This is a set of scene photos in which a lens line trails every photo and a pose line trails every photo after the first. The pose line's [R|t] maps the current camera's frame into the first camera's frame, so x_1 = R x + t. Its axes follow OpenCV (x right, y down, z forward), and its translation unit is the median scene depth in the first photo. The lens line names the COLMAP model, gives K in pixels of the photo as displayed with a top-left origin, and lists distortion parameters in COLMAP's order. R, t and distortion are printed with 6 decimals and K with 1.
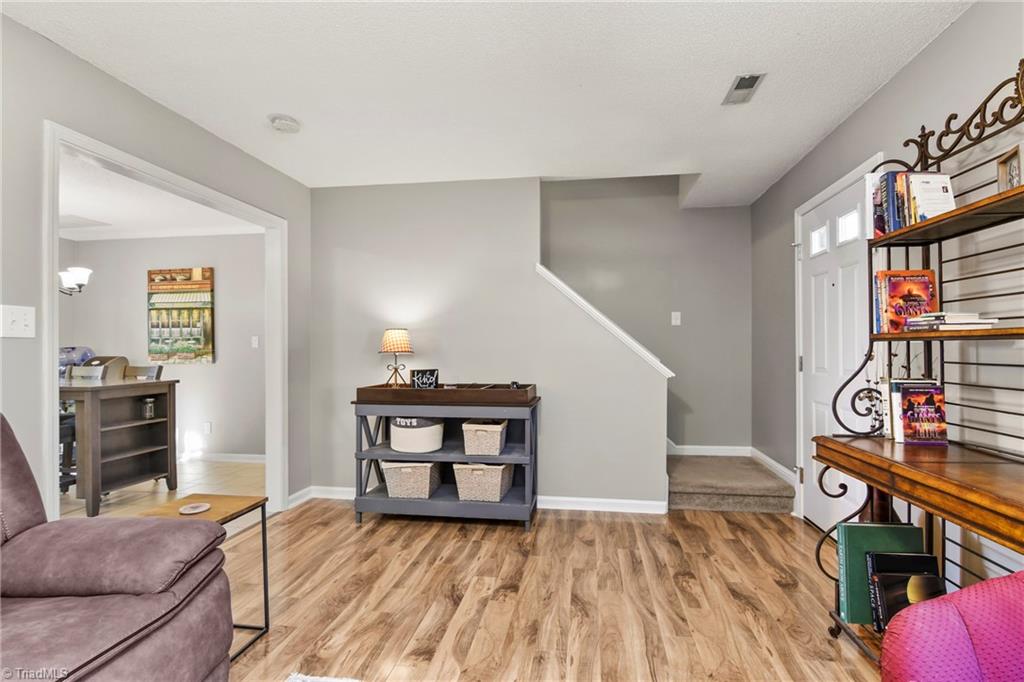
lens RADIAL K [[500.5, 0, 513.6], [0, 500.5, 346.7], [0, 0, 1]] dist [-0.000246, -0.001238]
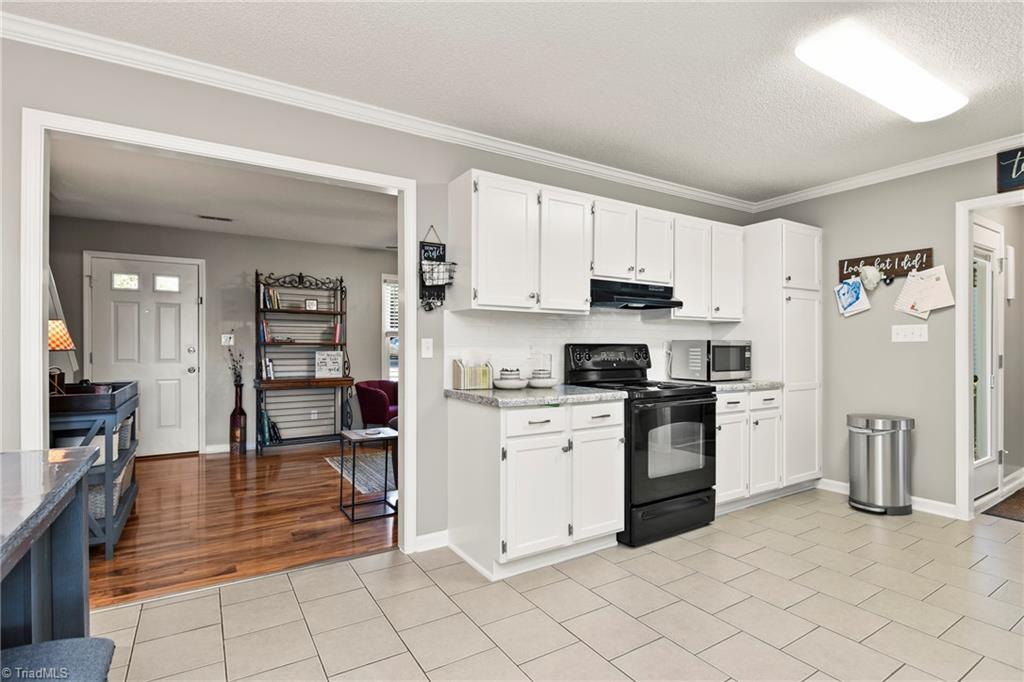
lens RADIAL K [[500.5, 0, 517.4], [0, 500.5, 345.1], [0, 0, 1]] dist [-0.000246, -0.001238]
pose [[-0.656175, 0.005418, 0.754589, -0.867731], [-0.001550, 0.999962, -0.008527, 0.004432], [-0.754607, -0.006765, -0.656142, 0.658021]]
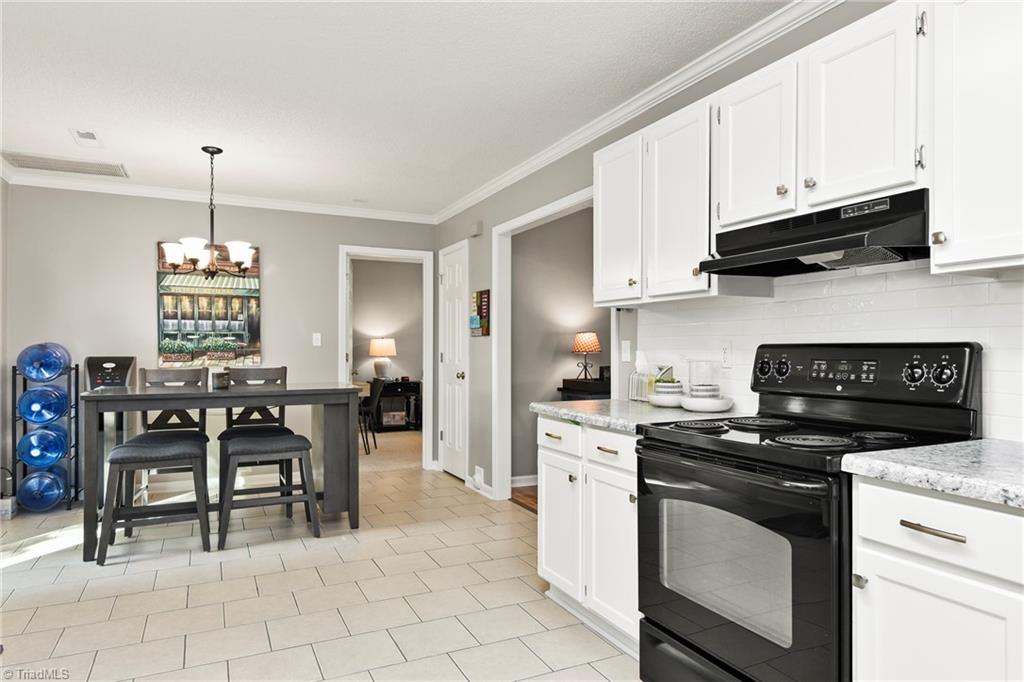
lens RADIAL K [[624.1, 0, 510.5], [0, 624.1, 346.6], [0, 0, 1]] dist [-0.009906, -0.000583]
pose [[0.821100, 0.007303, 0.570738, -0.844062], [-0.008113, 0.999966, -0.001123, 0.001169], [-0.570727, -0.003709, 0.821131, -0.072750]]
